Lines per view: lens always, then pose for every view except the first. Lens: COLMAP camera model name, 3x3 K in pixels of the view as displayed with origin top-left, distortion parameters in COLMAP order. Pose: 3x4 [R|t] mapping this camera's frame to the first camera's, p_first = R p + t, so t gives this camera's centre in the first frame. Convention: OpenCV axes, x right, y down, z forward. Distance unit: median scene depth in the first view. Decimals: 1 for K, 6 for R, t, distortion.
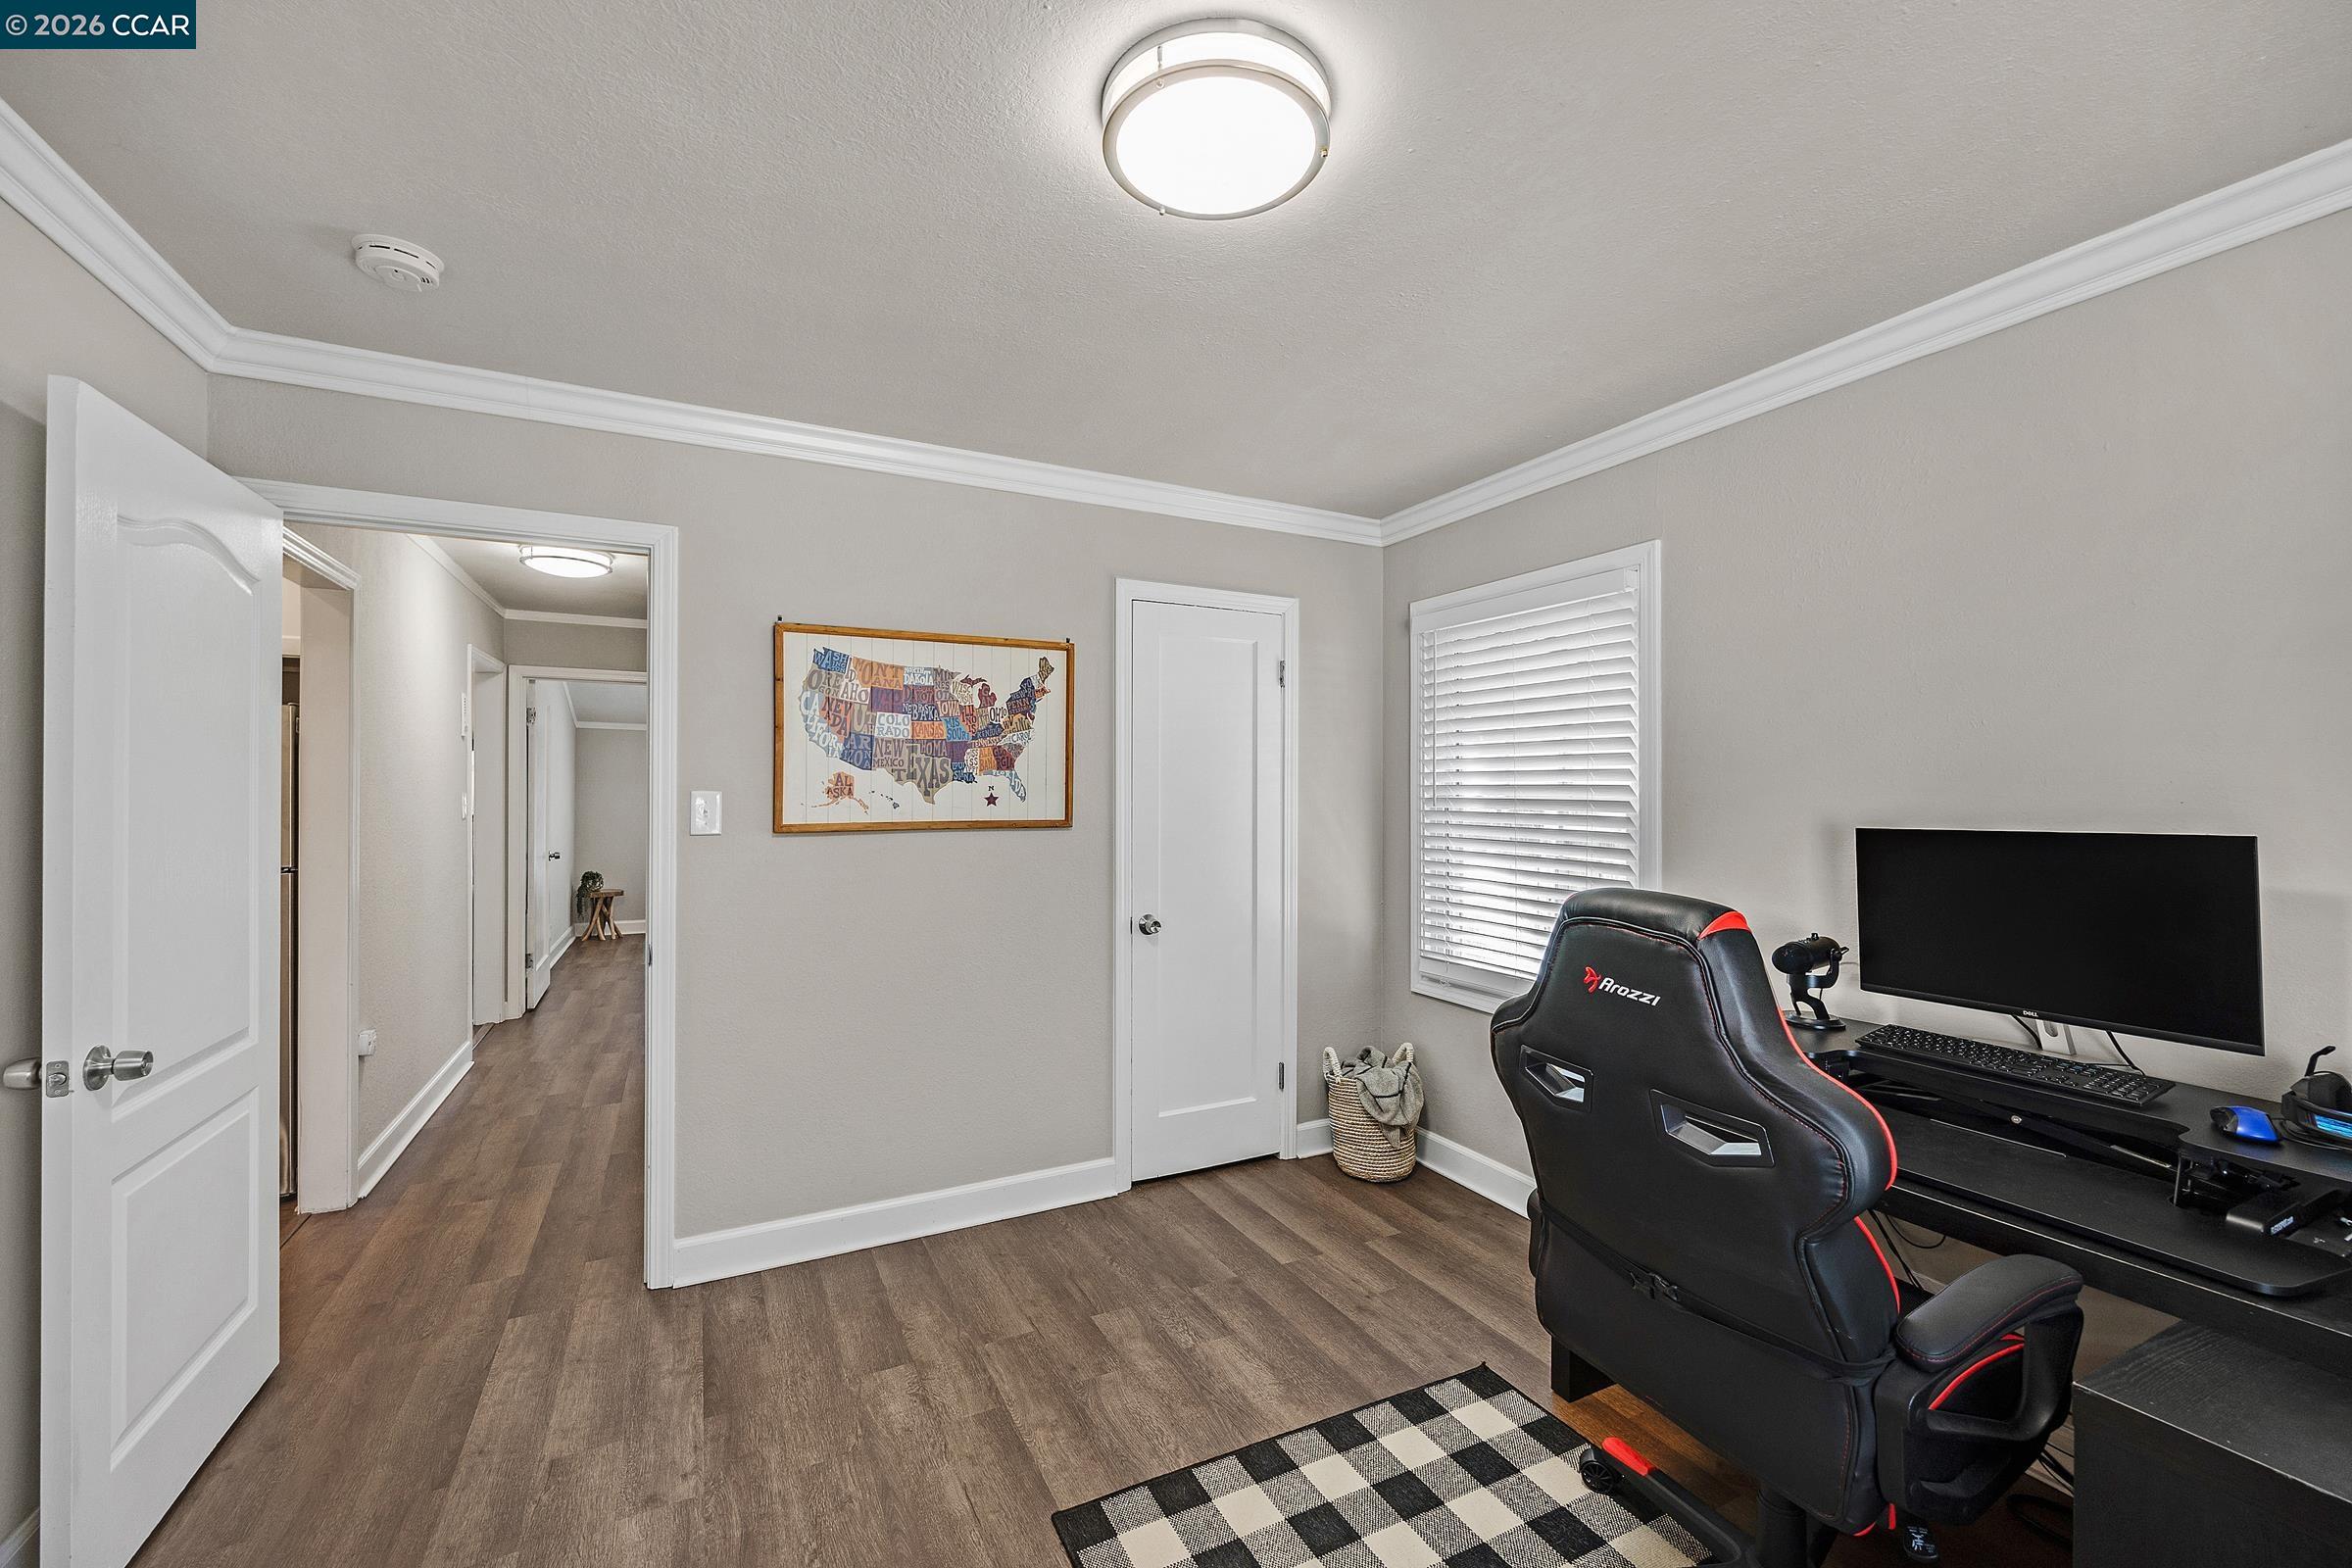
lens RADIAL K [[939.7, 0, 1182.8], [0, 939.7, 786.5], [0, 0, 1]] dist [-0.002253, 0.000086]
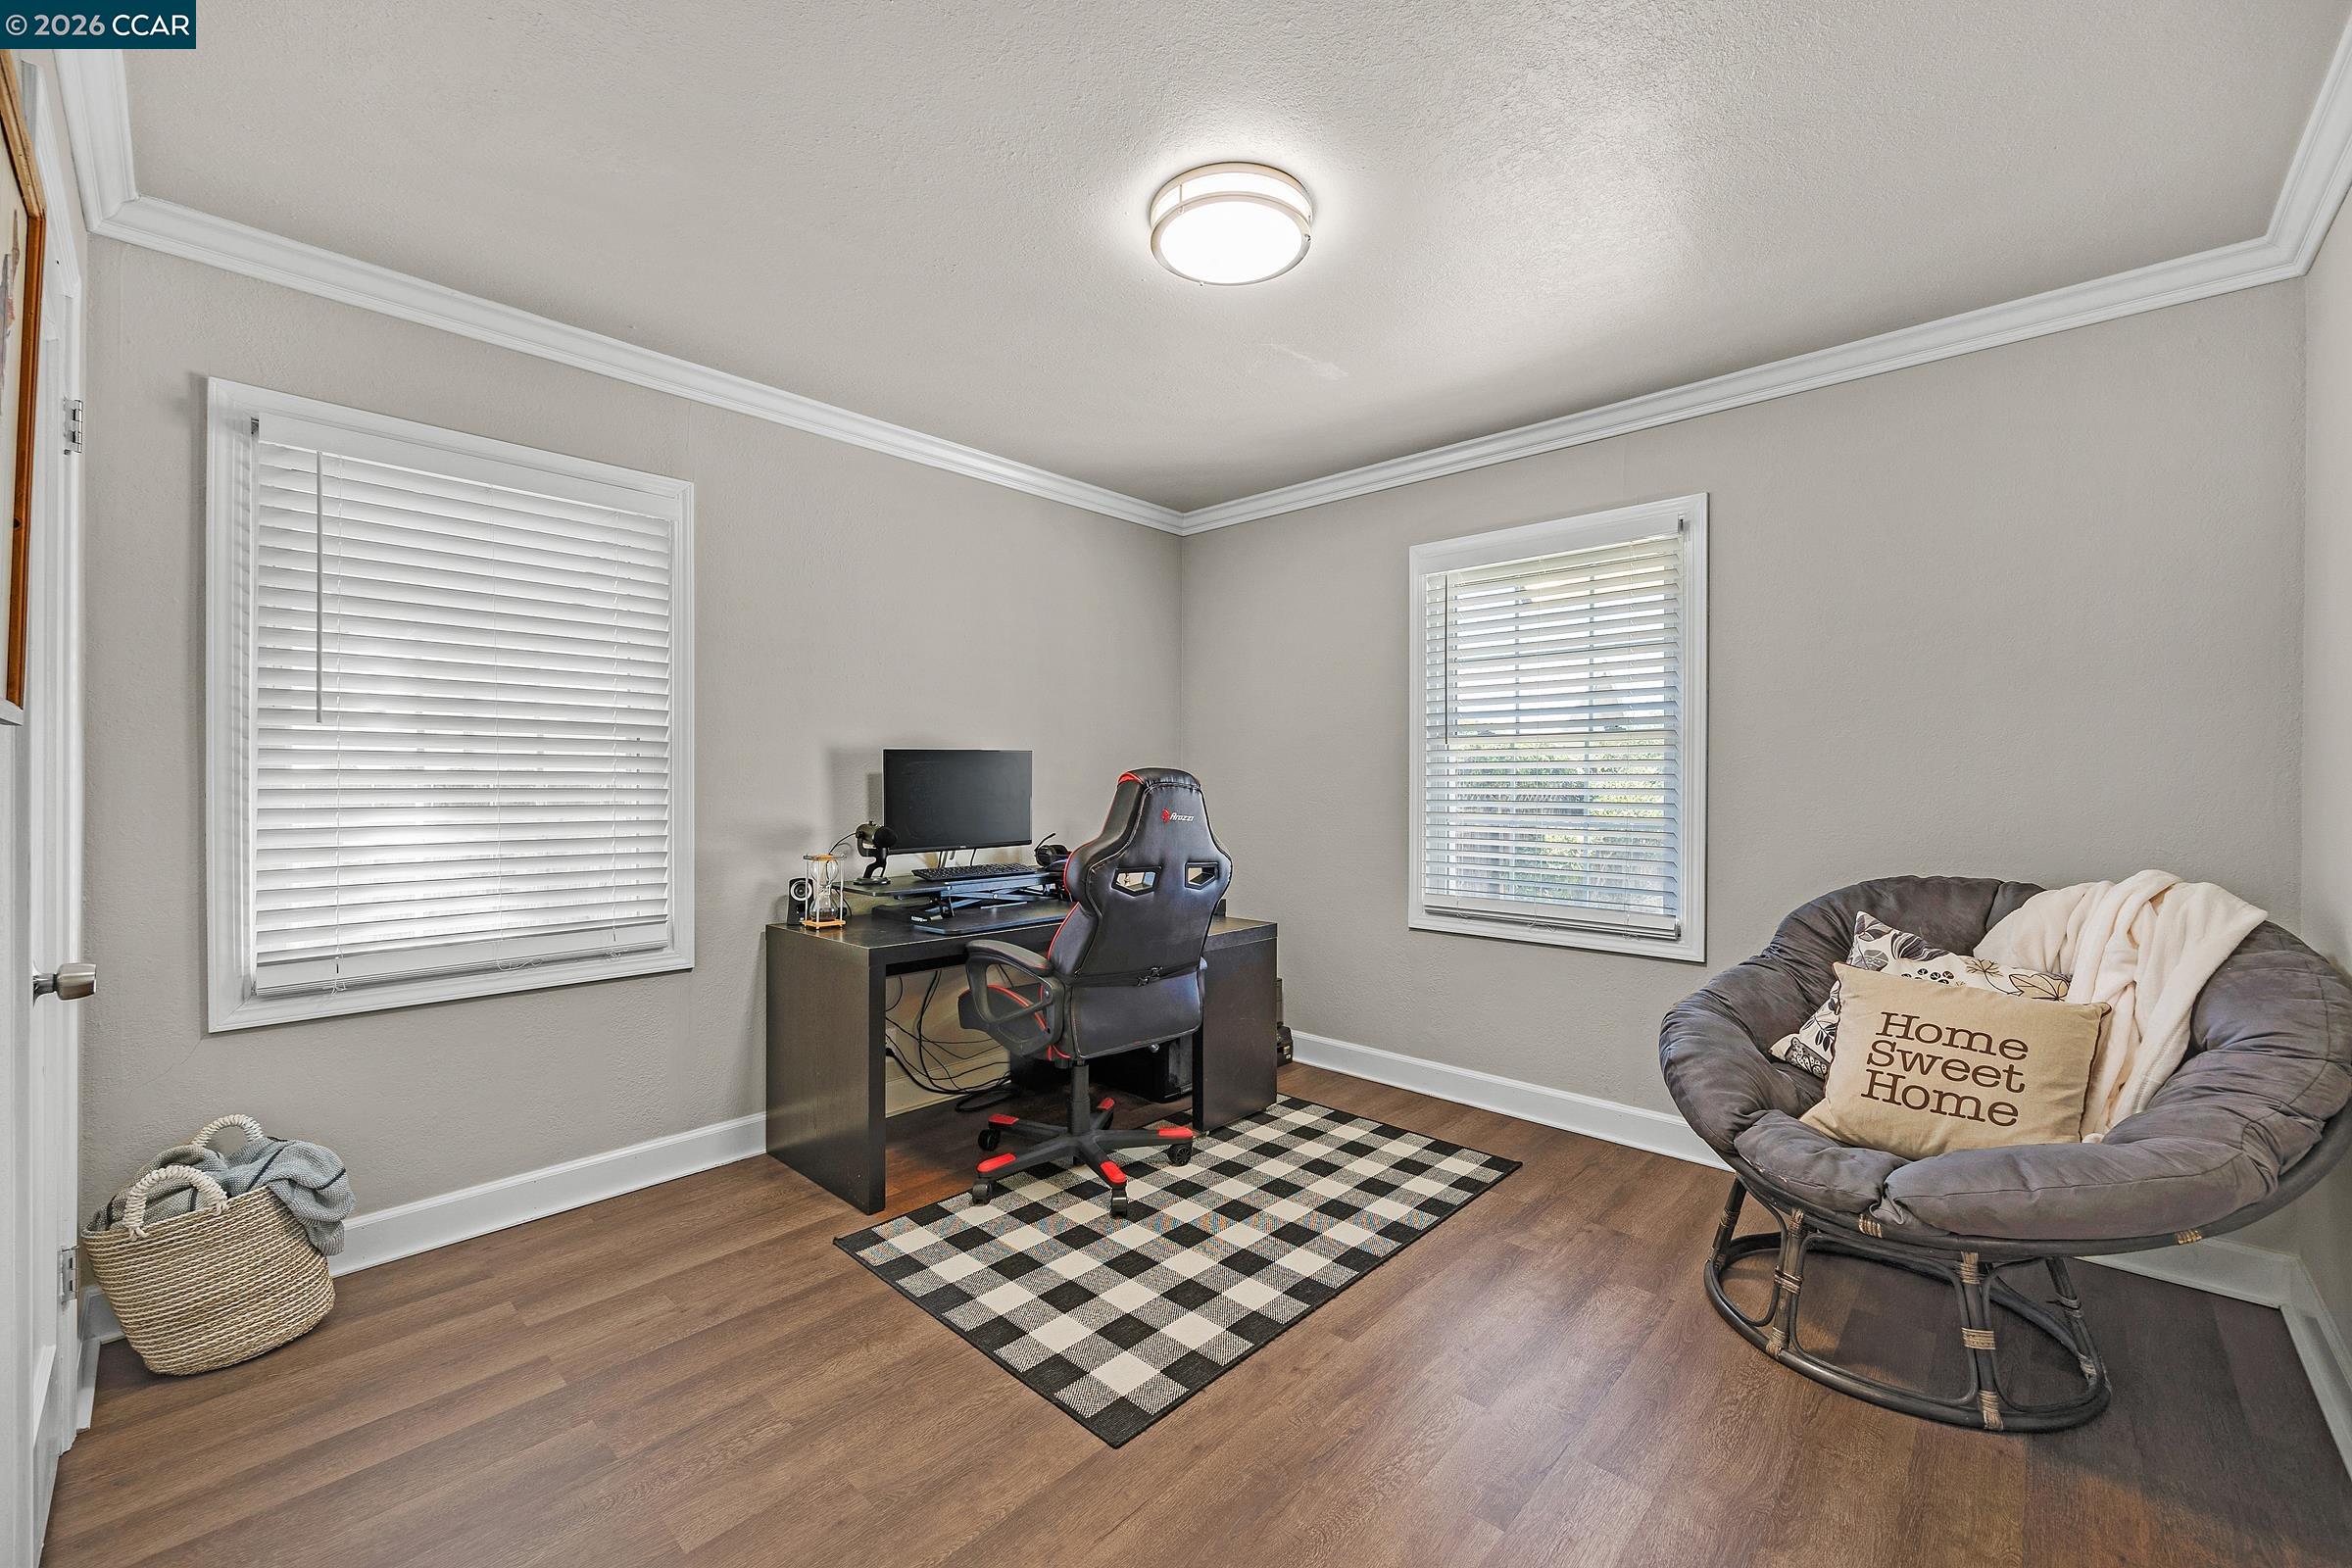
lens RADIAL K [[939.7, 0, 1182.8], [0, 939.7, 786.5], [0, 0, 1]] dist [-0.002253, 0.000086]
pose [[-0.346927, -0.005714, 0.937875, -0.814402], [-0.008365, 0.999961, 0.002998, 0.089787], [-0.937855, -0.006805, -0.346962, 0.994037]]
